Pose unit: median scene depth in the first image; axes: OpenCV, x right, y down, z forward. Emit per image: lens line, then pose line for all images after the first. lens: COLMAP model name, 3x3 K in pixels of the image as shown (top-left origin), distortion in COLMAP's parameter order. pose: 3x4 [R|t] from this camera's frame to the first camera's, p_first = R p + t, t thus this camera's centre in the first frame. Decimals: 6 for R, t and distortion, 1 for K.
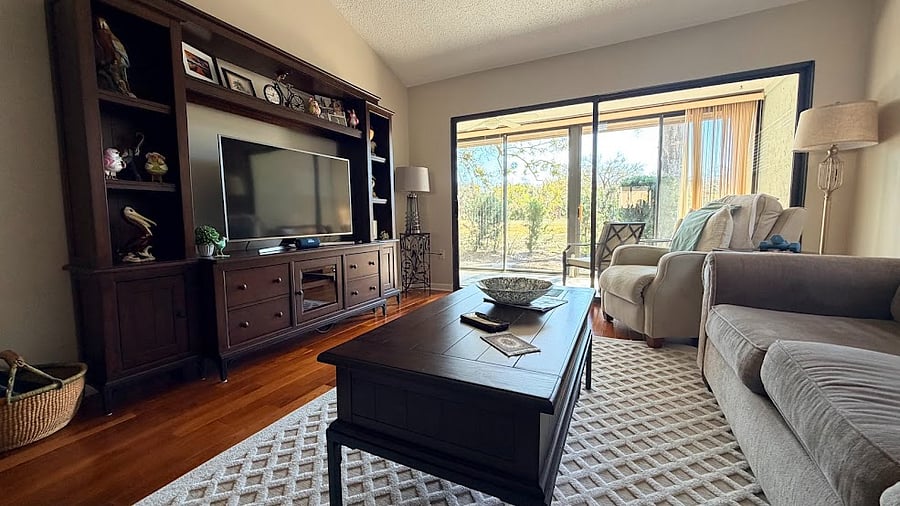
lens RADIAL K [[359.5, 0, 446.4], [0, 359.5, 251.2], [0, 0, 1]] dist [-0.001245, -0.000248]
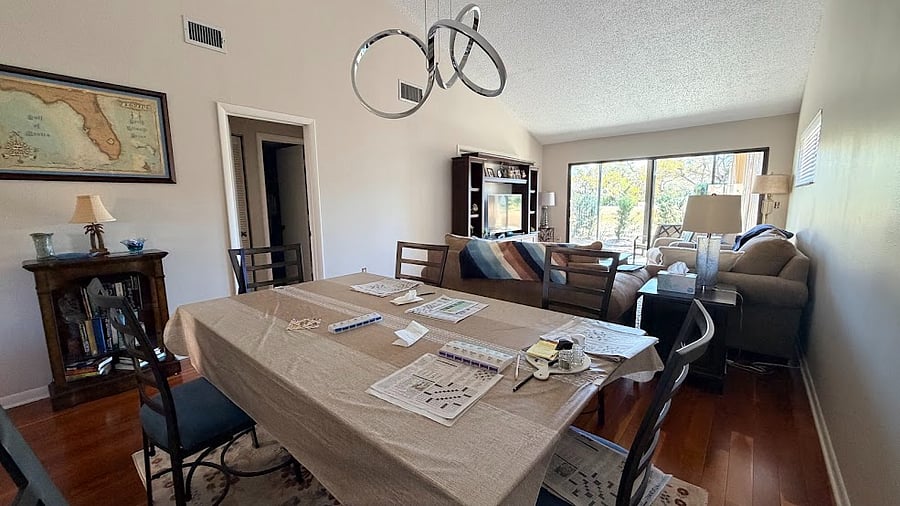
lens RADIAL K [[359.5, 0, 446.4], [0, 359.5, 251.2], [0, 0, 1]] dist [-0.001245, -0.000248]
pose [[0.972362, 0.033063, -0.231124, -0.166442], [-0.021903, 0.998475, 0.050683, -0.013793], [0.232447, -0.044220, 0.971603, -0.992607]]
